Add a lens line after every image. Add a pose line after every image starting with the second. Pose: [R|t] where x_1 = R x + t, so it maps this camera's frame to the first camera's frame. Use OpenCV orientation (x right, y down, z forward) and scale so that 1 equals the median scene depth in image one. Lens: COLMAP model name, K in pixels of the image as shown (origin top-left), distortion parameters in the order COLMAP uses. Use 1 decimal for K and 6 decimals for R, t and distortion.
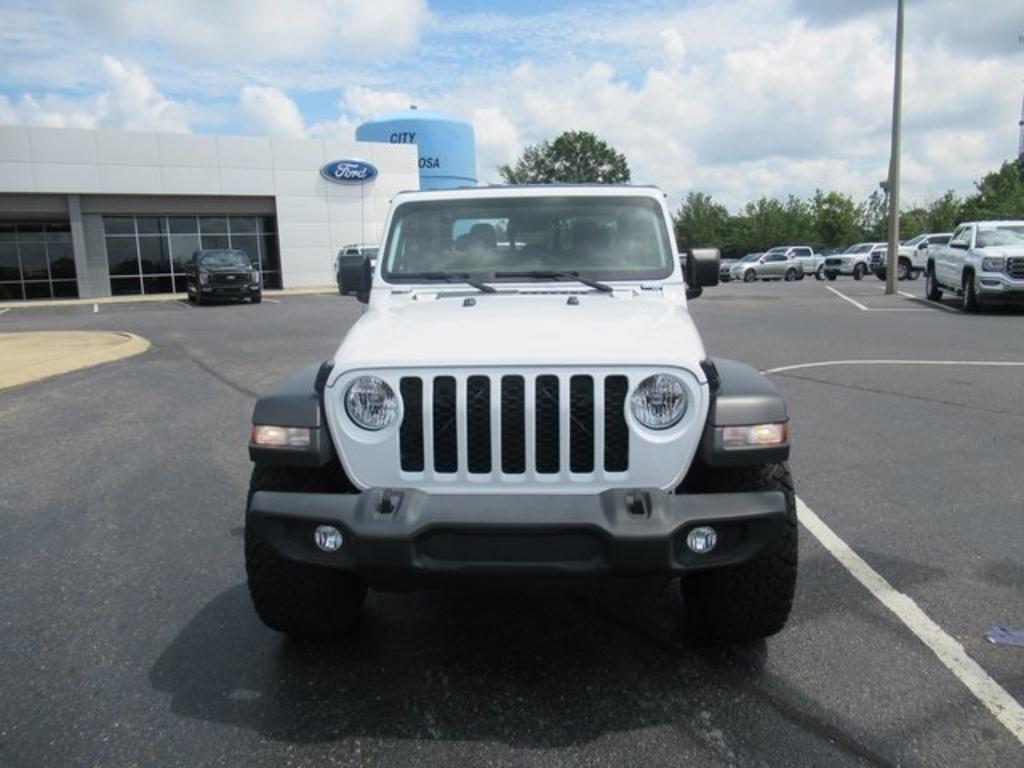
lens RADIAL K [[762.5, 0, 508.3], [0, 762.5, 378.1], [0, 0, 1]] dist [-0.002665, -0.000752]
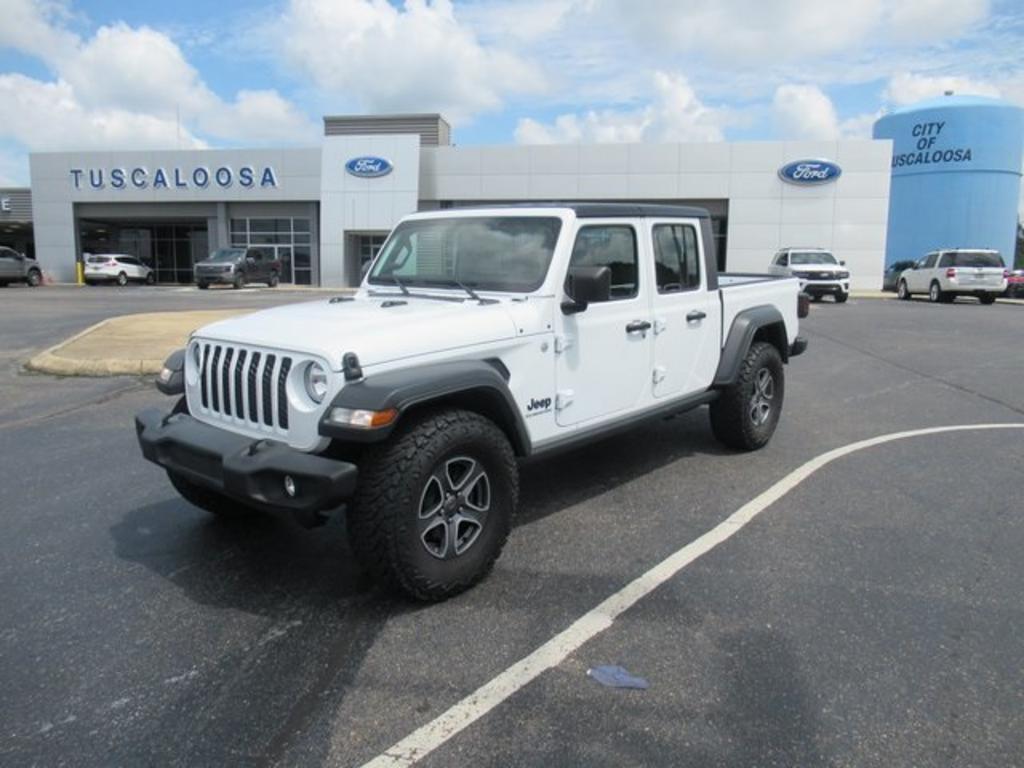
lens RADIAL K [[762.5, 0, 506.9], [0, 762.5, 380.5], [0, 0, 1]] dist [-0.002665, -0.000752]
pose [[0.799494, 0.124740, -0.587579, 0.094295], [-0.123117, 0.991462, 0.042963, -0.005234], [0.587921, 0.037992, 0.808026, 0.010489]]
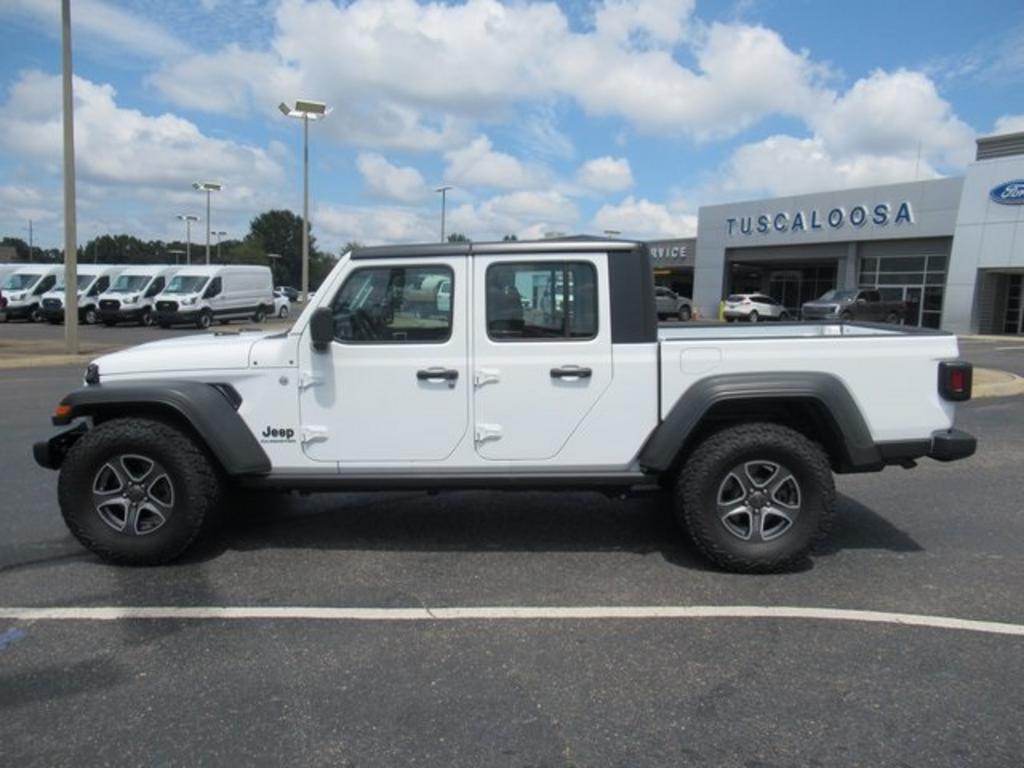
lens RADIAL K [[762.5, 0, 508.7], [0, 762.5, 383.0], [0, 0, 1]] dist [-0.002665, -0.000752]
pose [[0.042251, 0.145619, -0.988438, 0.158236], [-0.177753, 0.974634, 0.135988, -0.030468], [0.983168, 0.169953, 0.067064, 0.142281]]
